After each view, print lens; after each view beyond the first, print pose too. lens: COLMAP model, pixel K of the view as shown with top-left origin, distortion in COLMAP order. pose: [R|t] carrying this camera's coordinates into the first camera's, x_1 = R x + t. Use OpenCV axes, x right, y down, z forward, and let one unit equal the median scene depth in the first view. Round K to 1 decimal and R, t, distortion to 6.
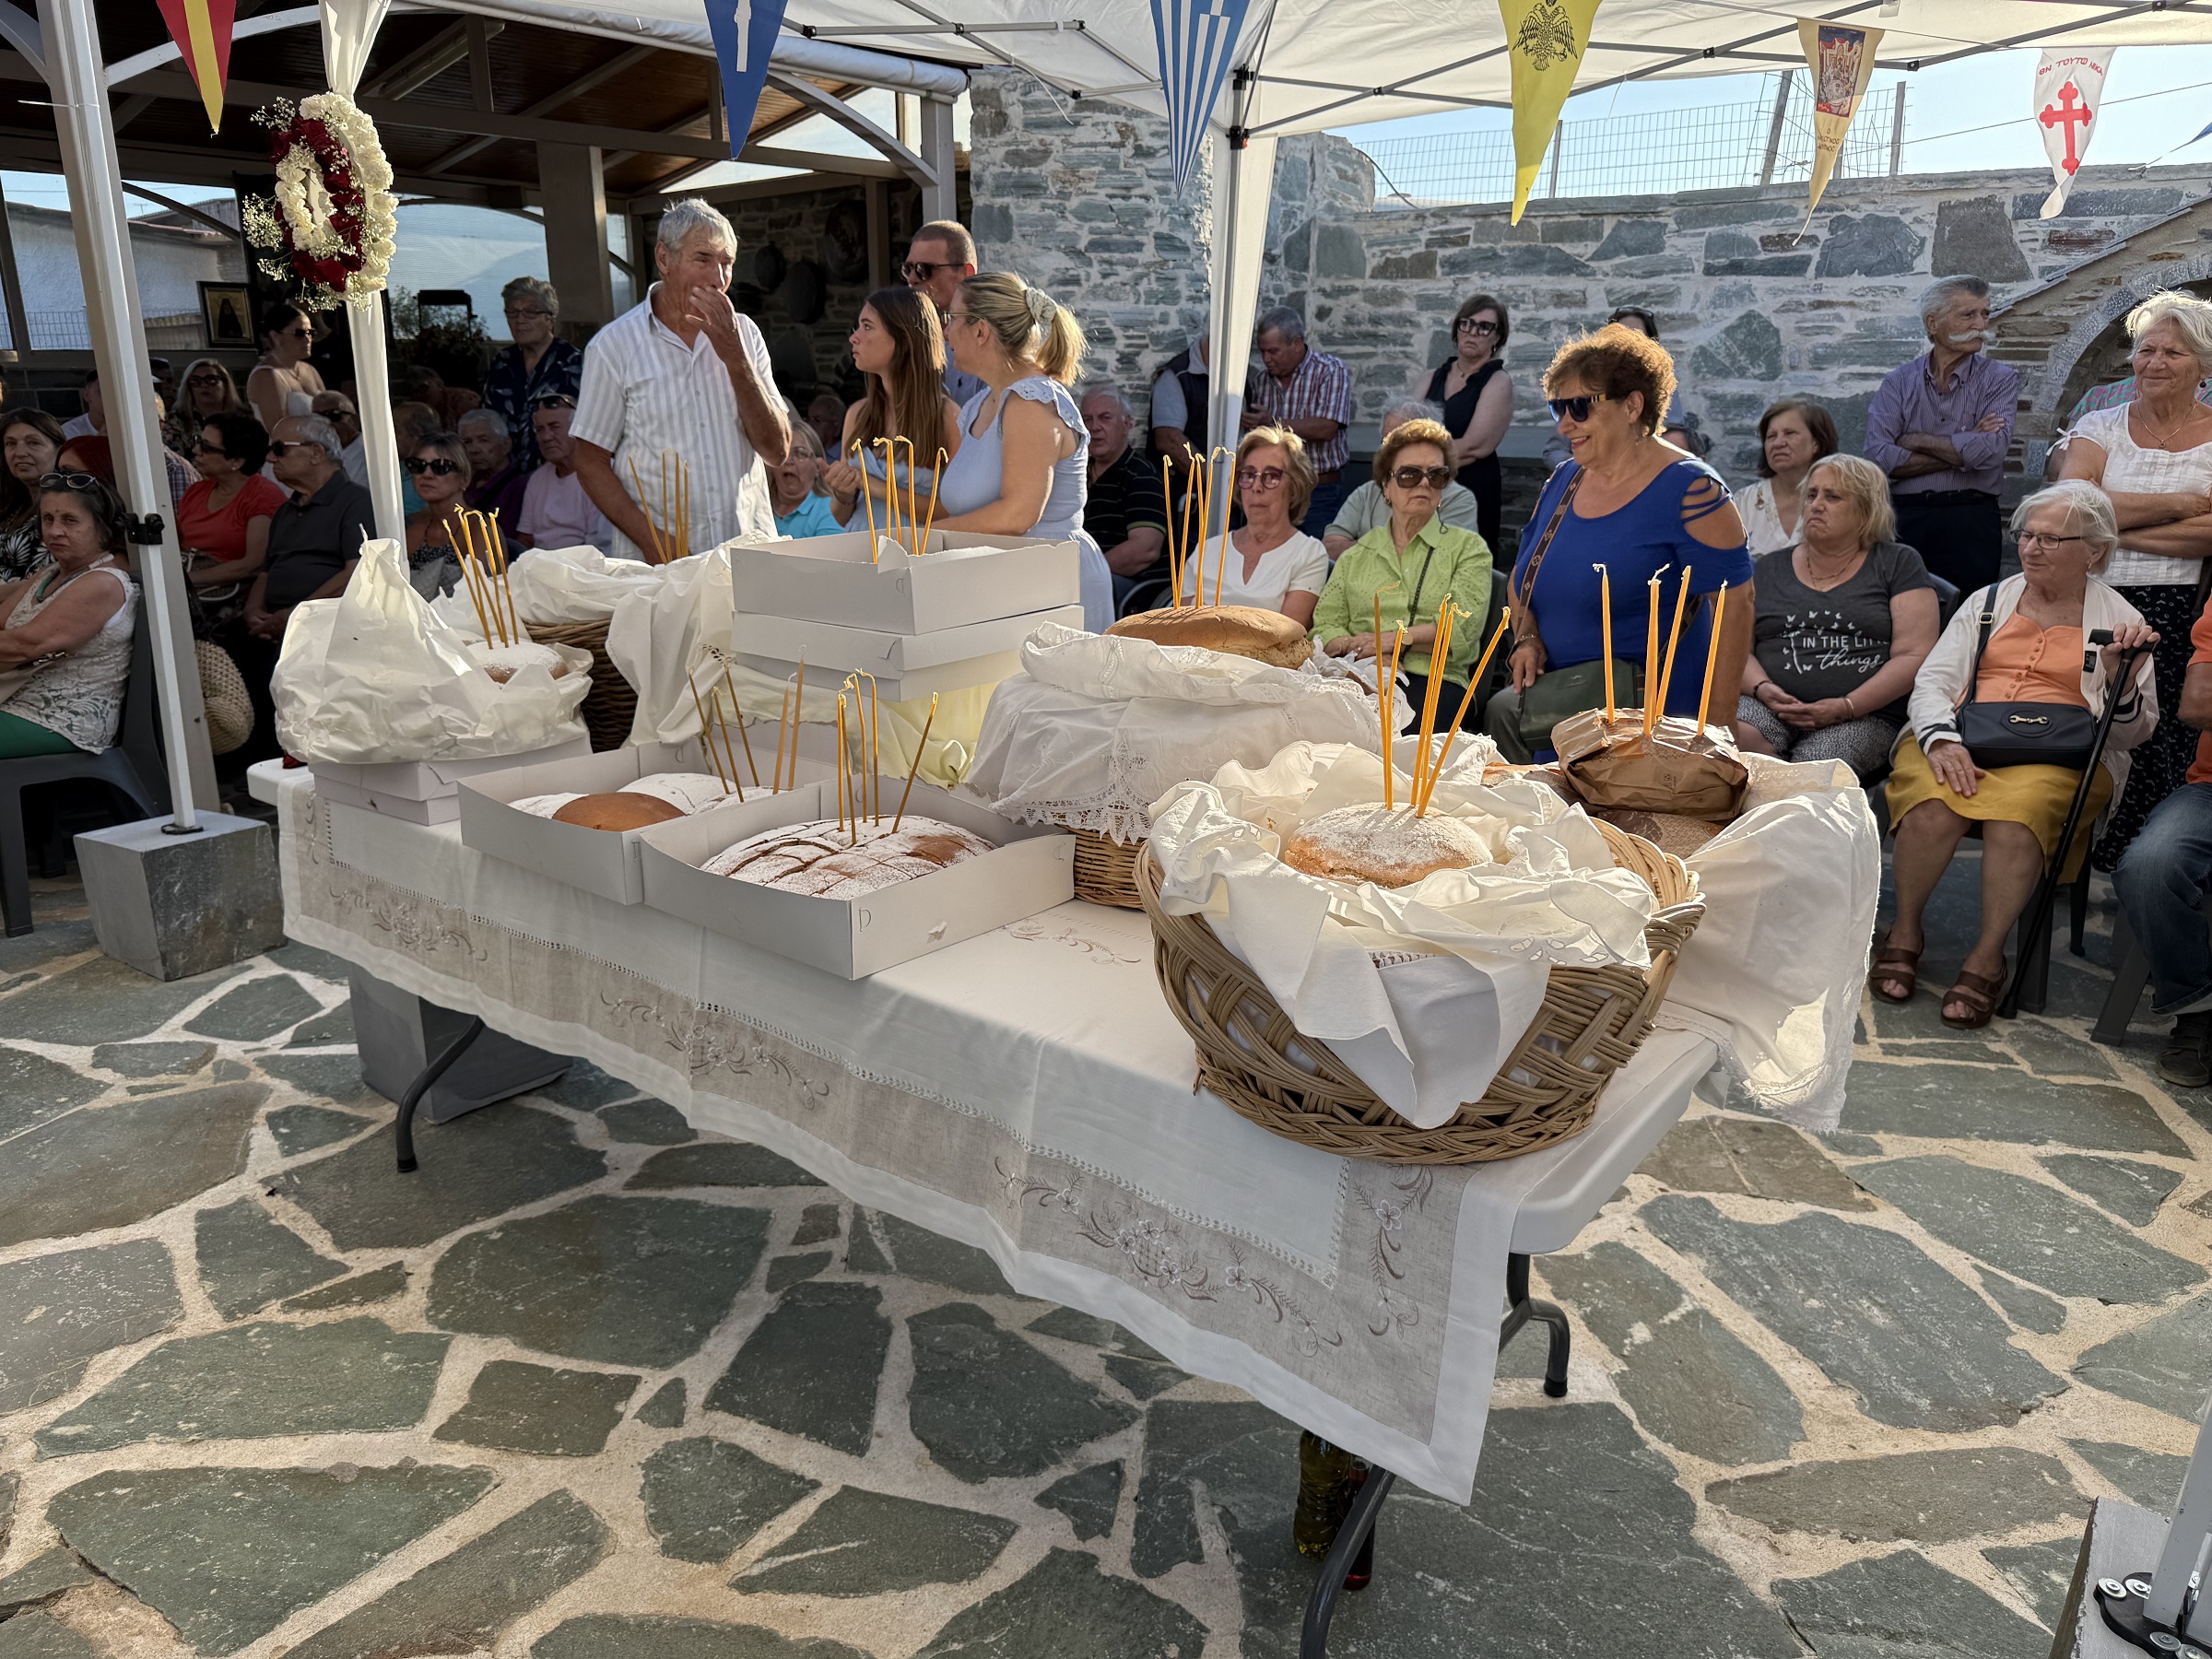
lens RADIAL K [[1560.1, 0, 1115.5], [0, 1560.1, 824.2], [0, 0, 1]] dist [0.040613, -0.052411]
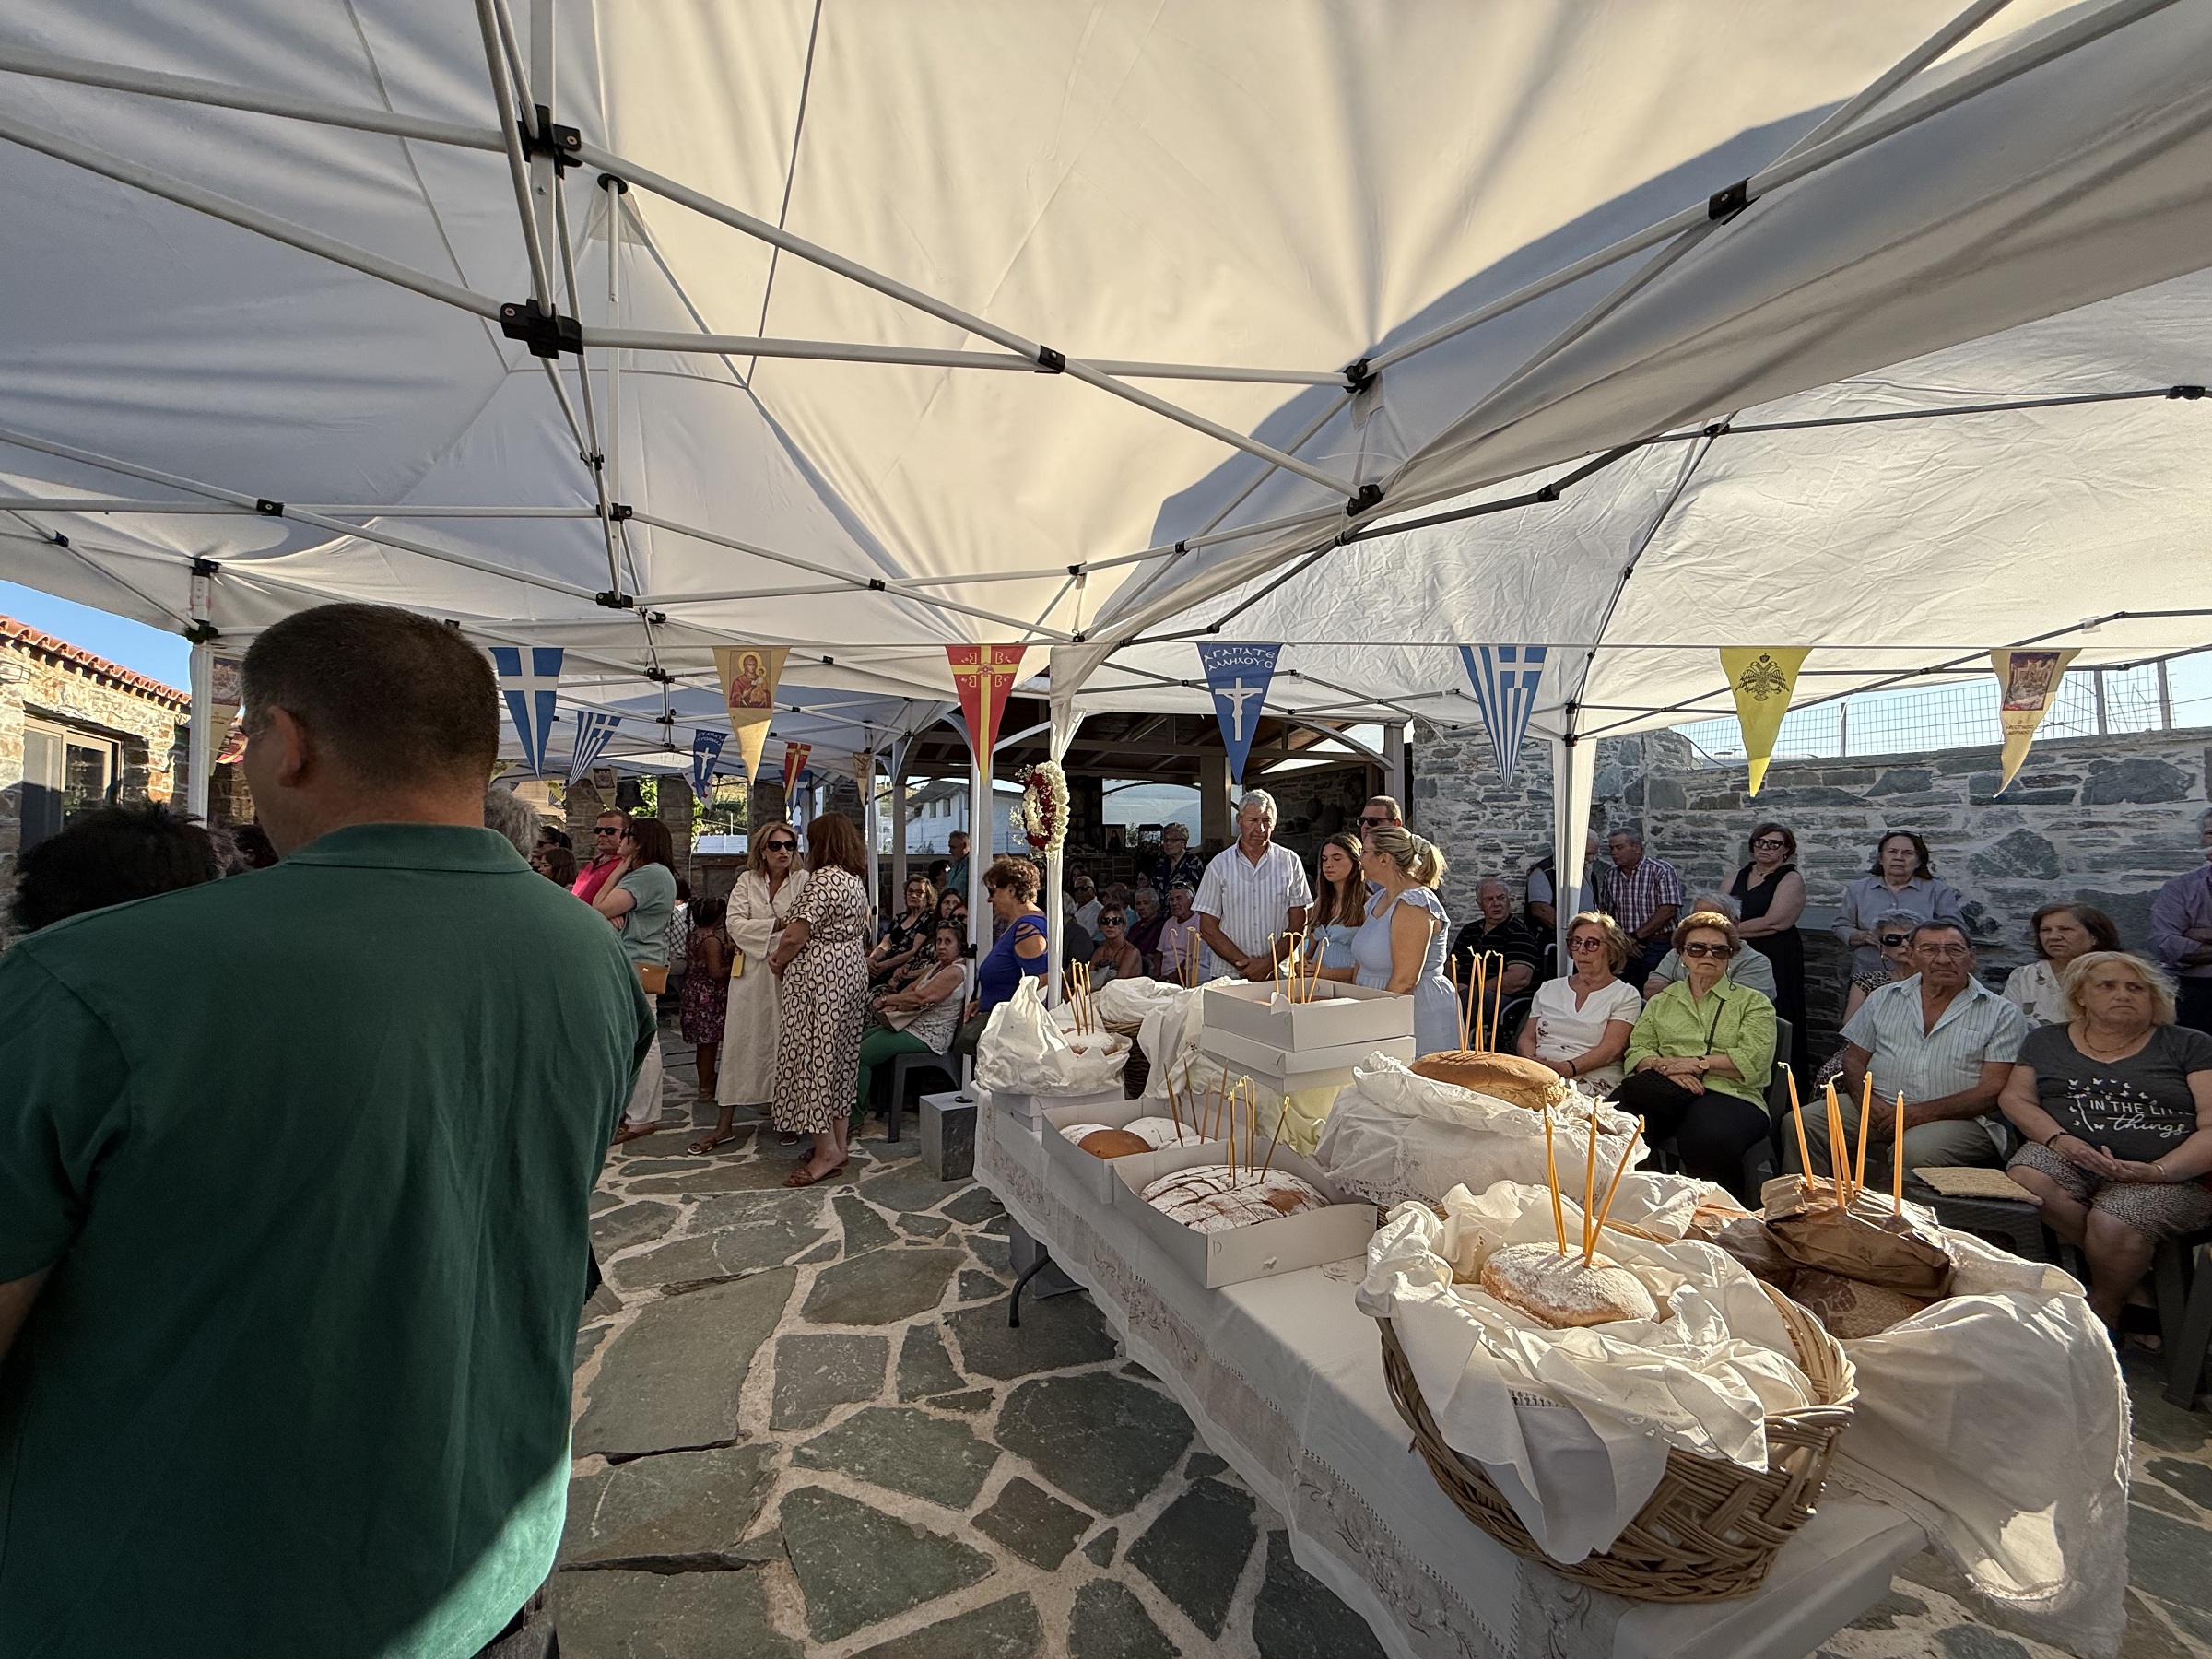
lens RADIAL K [[877.1, 0, 1100.2], [0, 877.1, 833.8], [0, 0, 1]] dist [0.001763, -0.001197]
pose [[0.892602, -0.013279, -0.450651, 0.064231], [-0.121989, 0.955167, -0.269768, -0.039767], [0.434029, 0.295769, 0.850964, 0.030910]]
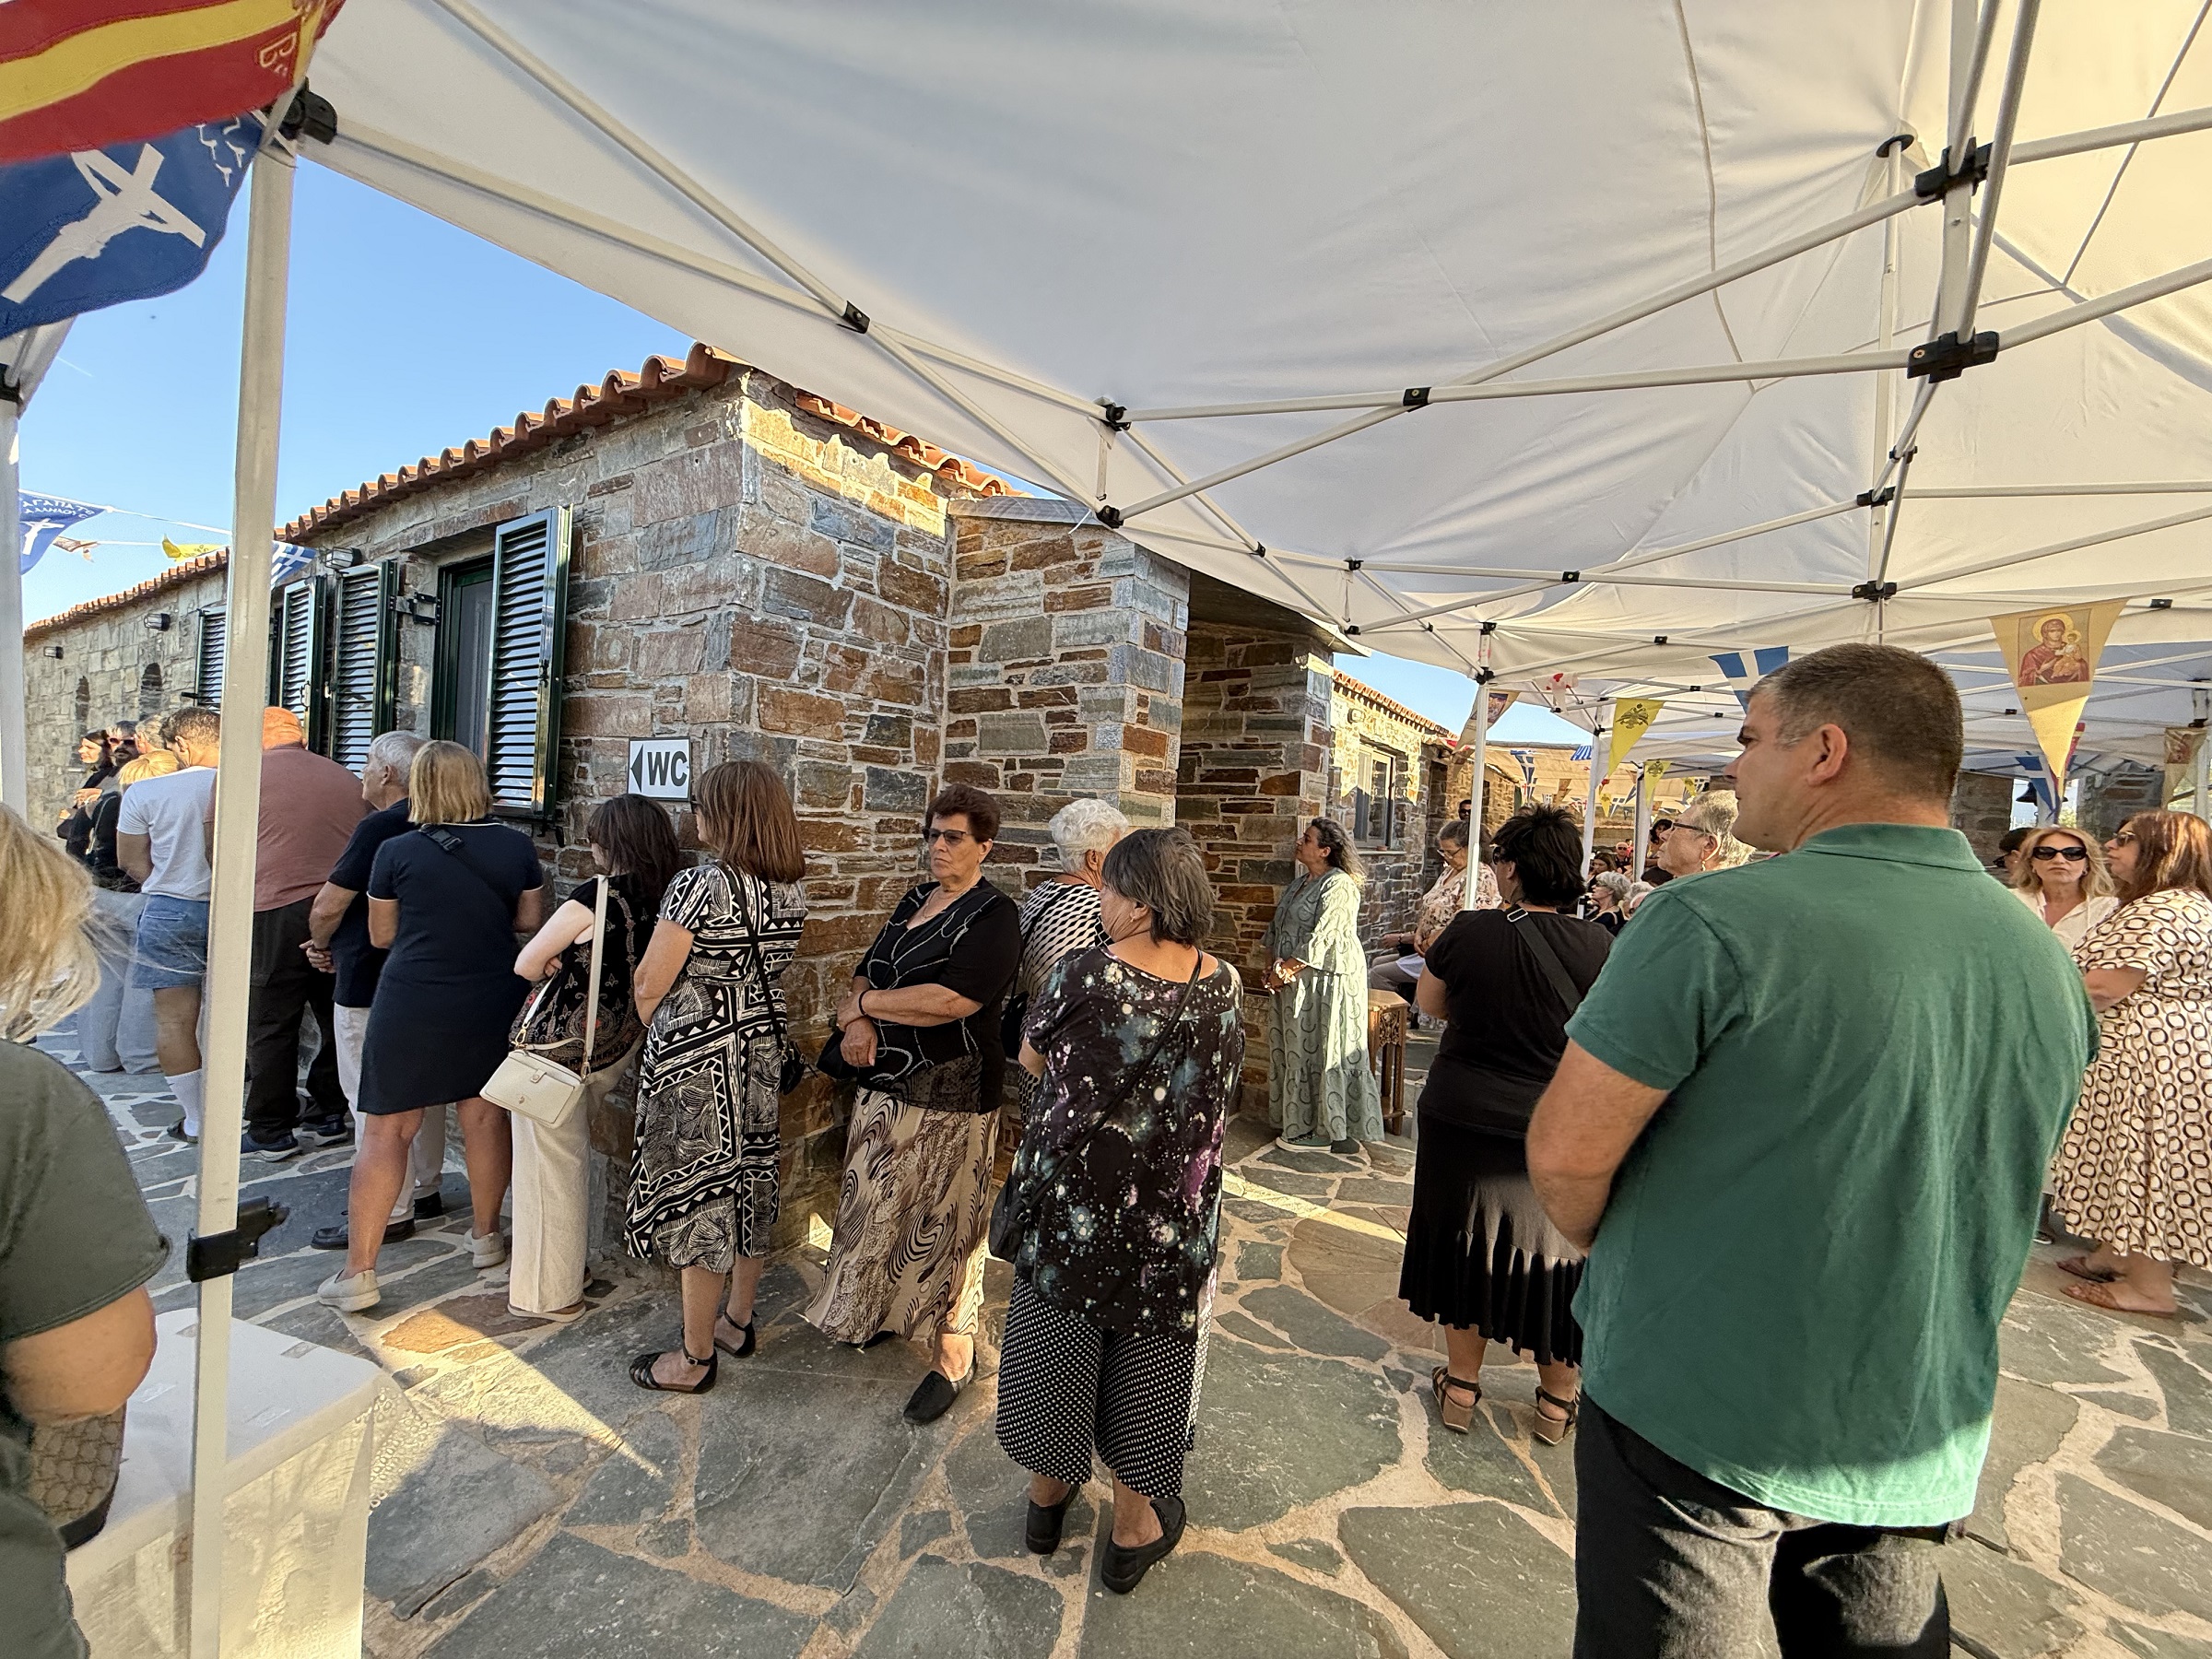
lens RADIAL K [[877.1, 0, 1099.4], [0, 877.1, 831.7], [0, 0, 1]] dist [0.001763, -0.001197]
pose [[-0.021983, 0.009663, -0.999712, 0.082044], [-0.327478, 0.944718, 0.016332, -0.008537], [0.944603, 0.327743, -0.017603, -0.063775]]
